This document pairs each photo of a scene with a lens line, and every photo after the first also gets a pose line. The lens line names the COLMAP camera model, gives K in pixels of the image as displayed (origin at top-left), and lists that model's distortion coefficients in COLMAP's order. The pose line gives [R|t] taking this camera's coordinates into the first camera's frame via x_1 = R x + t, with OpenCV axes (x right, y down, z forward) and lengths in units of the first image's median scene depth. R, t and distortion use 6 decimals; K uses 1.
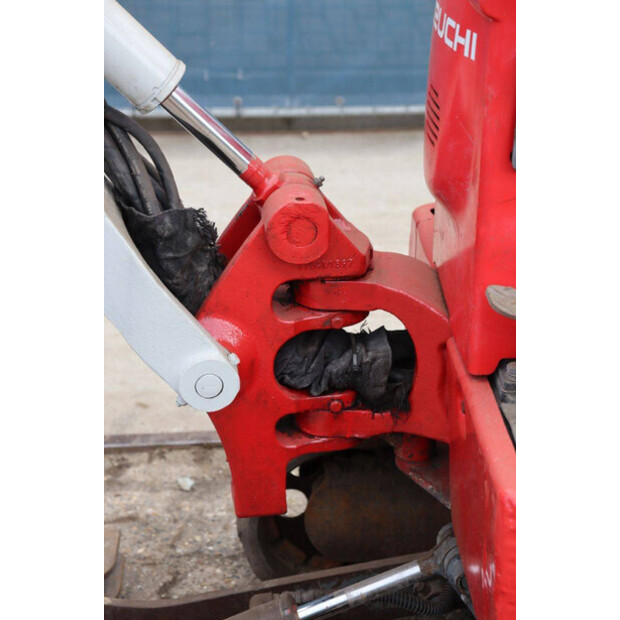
lens RADIAL K [[1245.1, 0, 310.2], [0, 1245.1, 307.5], [0, 0, 1]] dist [0.273150, 0.000000]
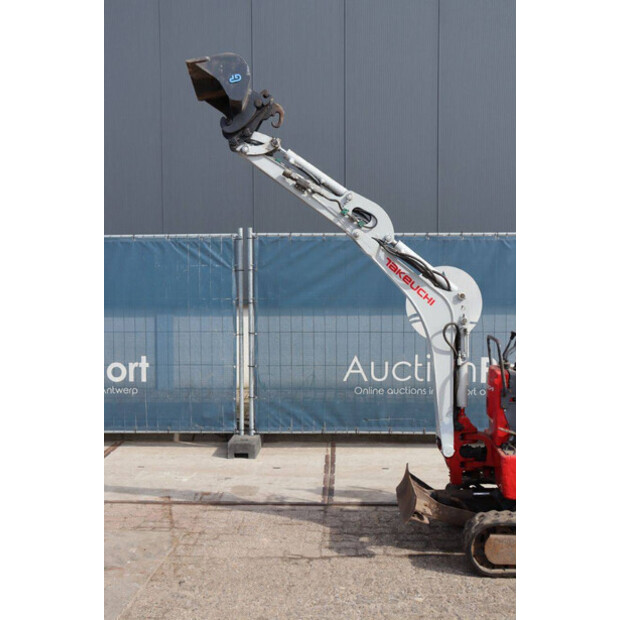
lens RADIAL K [[786.7, 0, 312.8], [0, 786.7, 305.2], [0, 0, 1]] dist [0.062414, 0.000000]
pose [[0.992019, -0.018277, -0.124754, -0.213800], [-0.030365, 0.925685, -0.377075, 0.740412], [0.122374, 0.377854, 0.917742, -2.312128]]
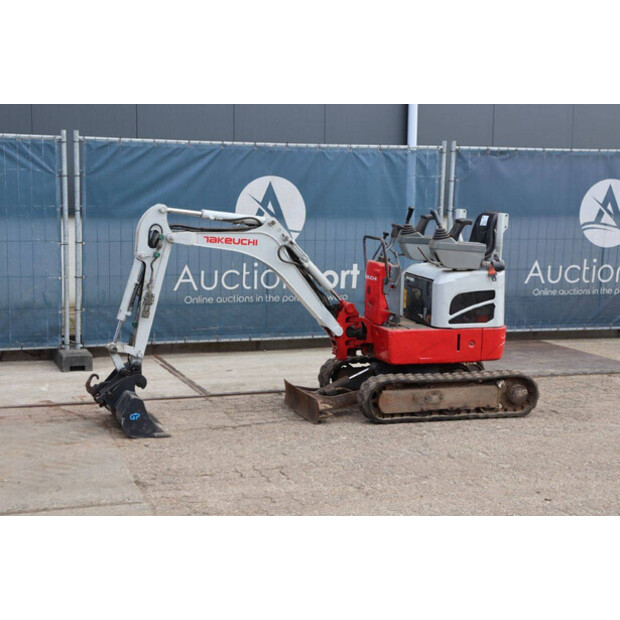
lens RADIAL K [[1068.6, 0, 305.1], [0, 1068.6, 300.9], [0, 0, 1]] dist [0.186964, 0.000000]
pose [[0.966955, -0.035809, 0.252422, -1.545652], [0.112610, 0.948260, -0.296854, 1.444481], [-0.228731, 0.315470, 0.920957, -3.883738]]
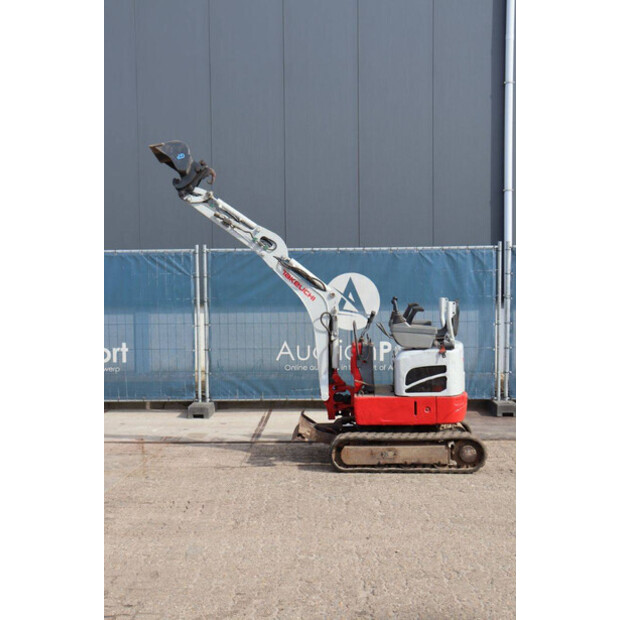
lens RADIAL K [[815.0, 0, 320.6], [0, 815.0, 299.2], [0, 0, 1]] dist [0.030186, 0.000000]
pose [[0.994196, -0.026172, -0.104348, 0.433380], [-0.016428, 0.921647, -0.387682, 1.454372], [0.106319, 0.387147, 0.915868, -3.910477]]
